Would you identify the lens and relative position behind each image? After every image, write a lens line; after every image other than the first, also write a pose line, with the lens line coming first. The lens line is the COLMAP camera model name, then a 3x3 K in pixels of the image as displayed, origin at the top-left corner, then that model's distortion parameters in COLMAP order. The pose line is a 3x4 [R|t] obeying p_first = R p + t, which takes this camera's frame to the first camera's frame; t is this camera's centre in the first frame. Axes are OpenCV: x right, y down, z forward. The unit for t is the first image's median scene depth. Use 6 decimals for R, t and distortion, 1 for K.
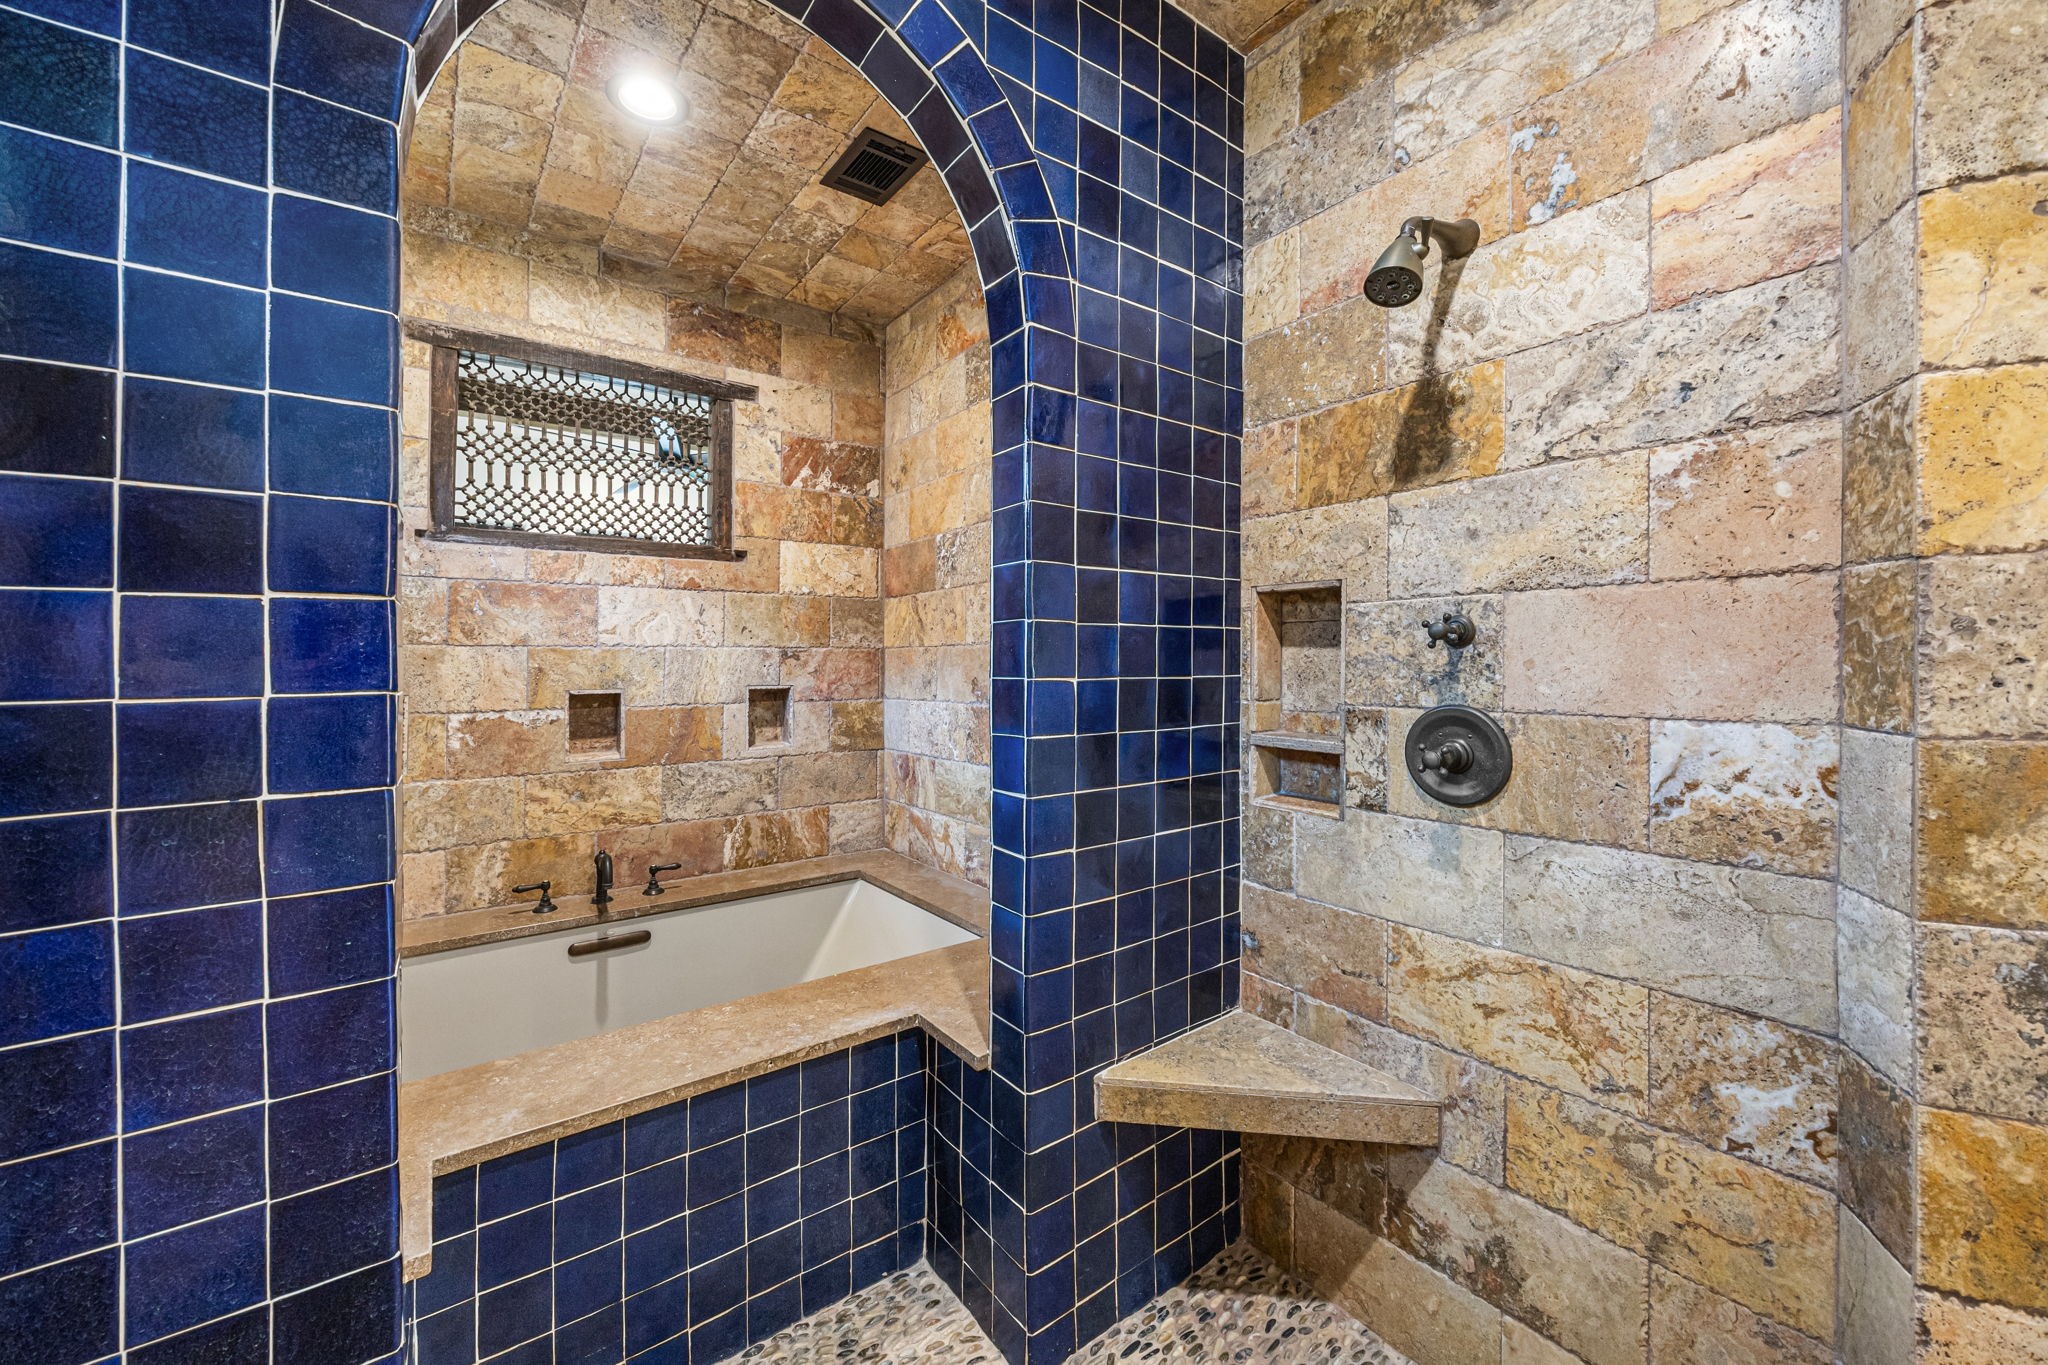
lens RADIAL K [[789.4, 0, 1012.4], [0, 789.4, 654.7], [0, 0, 1]] dist [-0.002192, -0.000186]
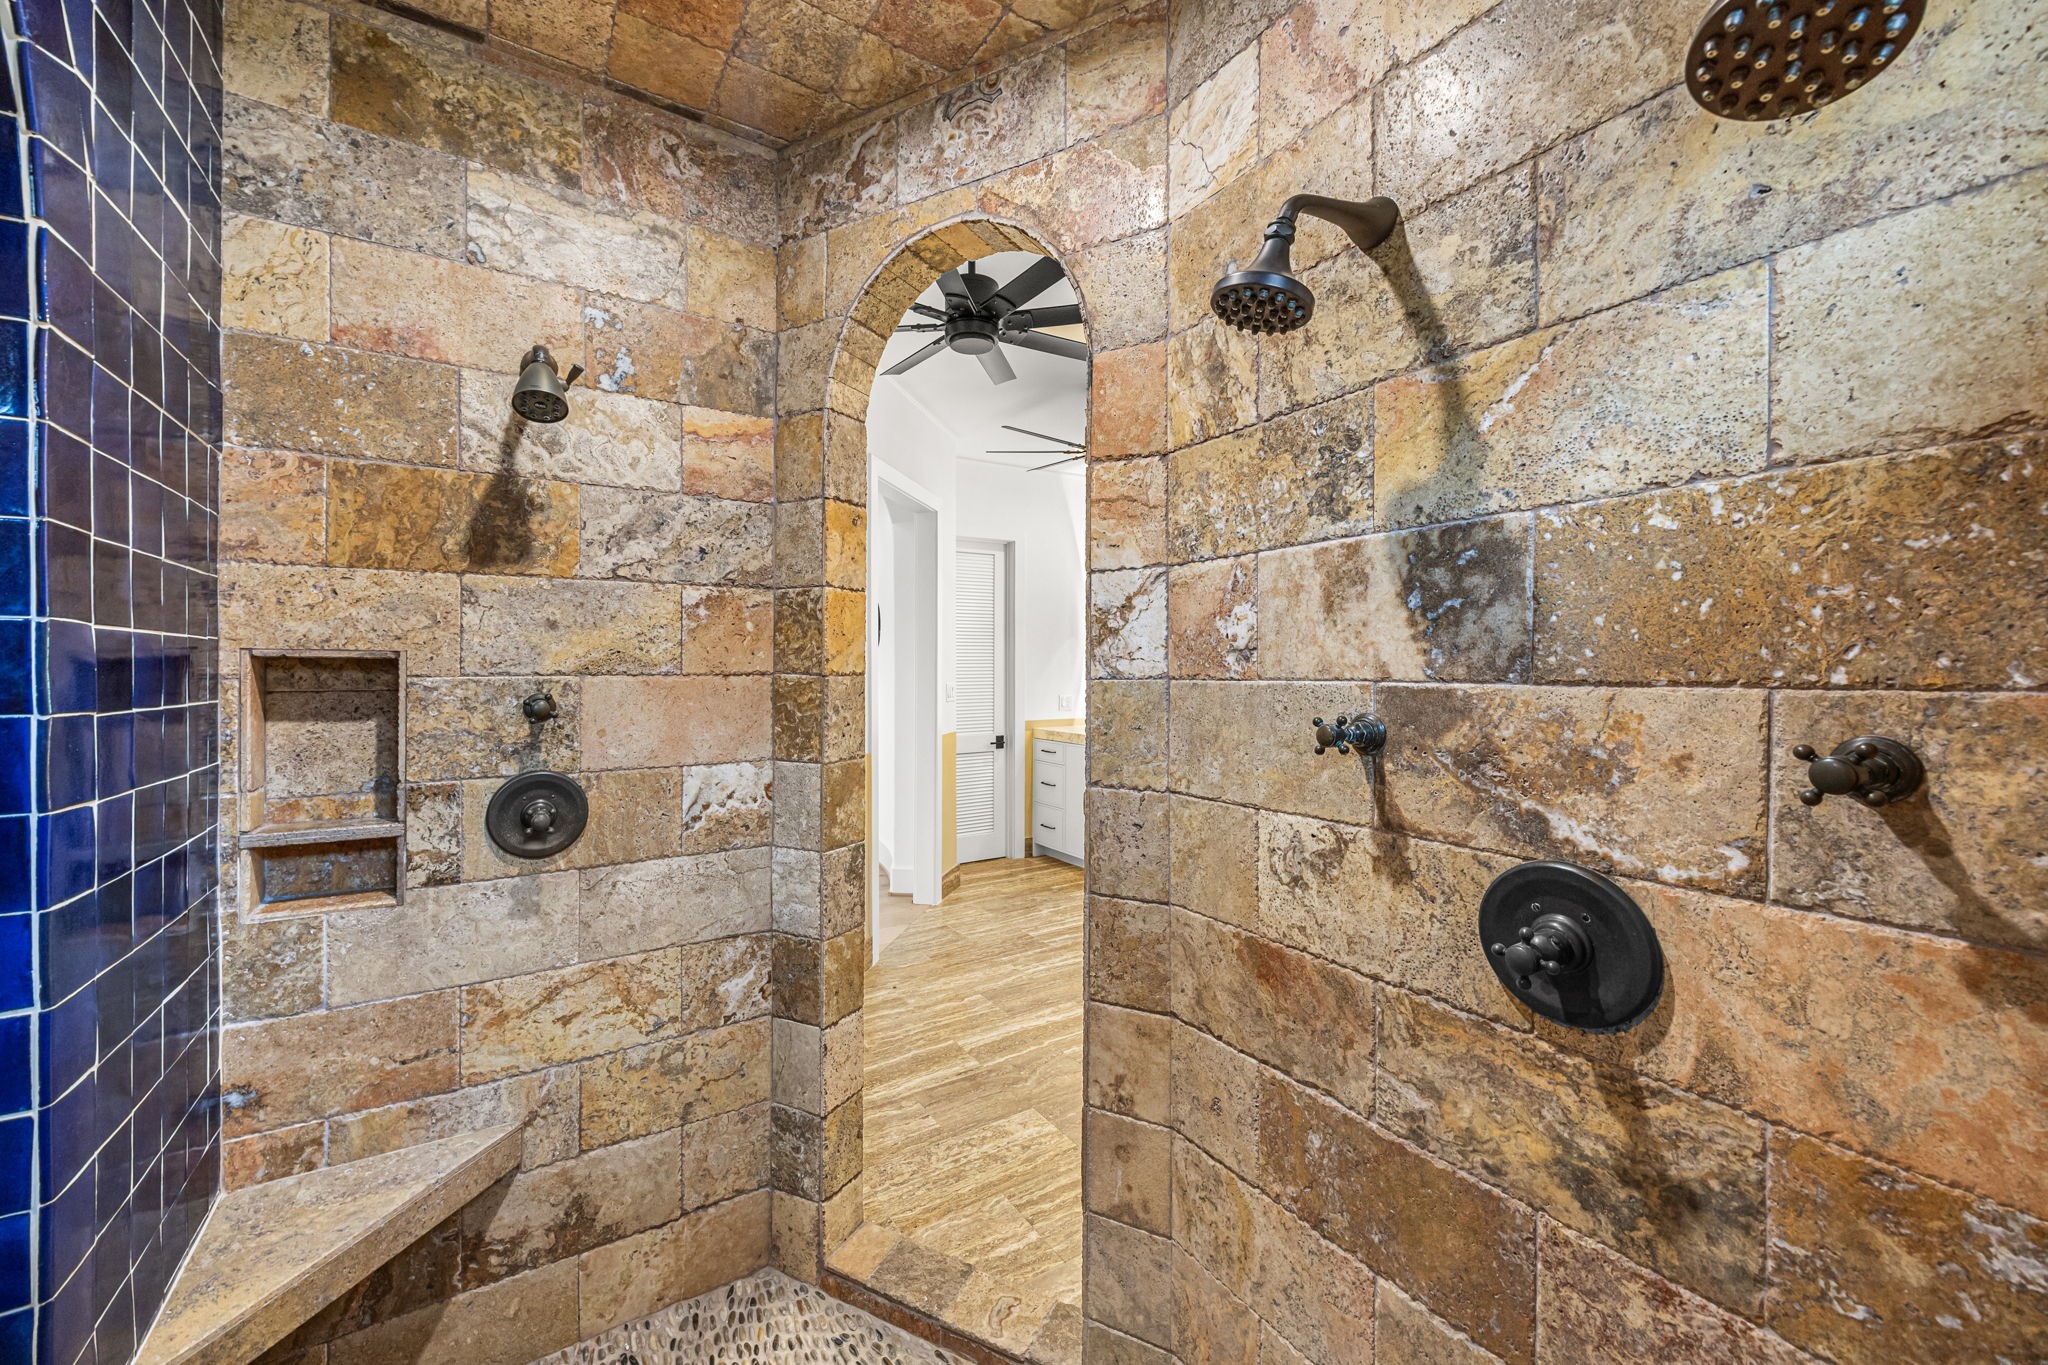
lens RADIAL K [[789.4, 0, 1019.6], [0, 789.4, 685.1], [0, 0, 1]] dist [-0.002192, -0.000186]
pose [[0.067802, -0.014309, 0.997596, -0.527570], [-0.005932, 0.999874, 0.014745, -0.081287], [-0.997681, -0.006917, 0.067709, 0.215466]]
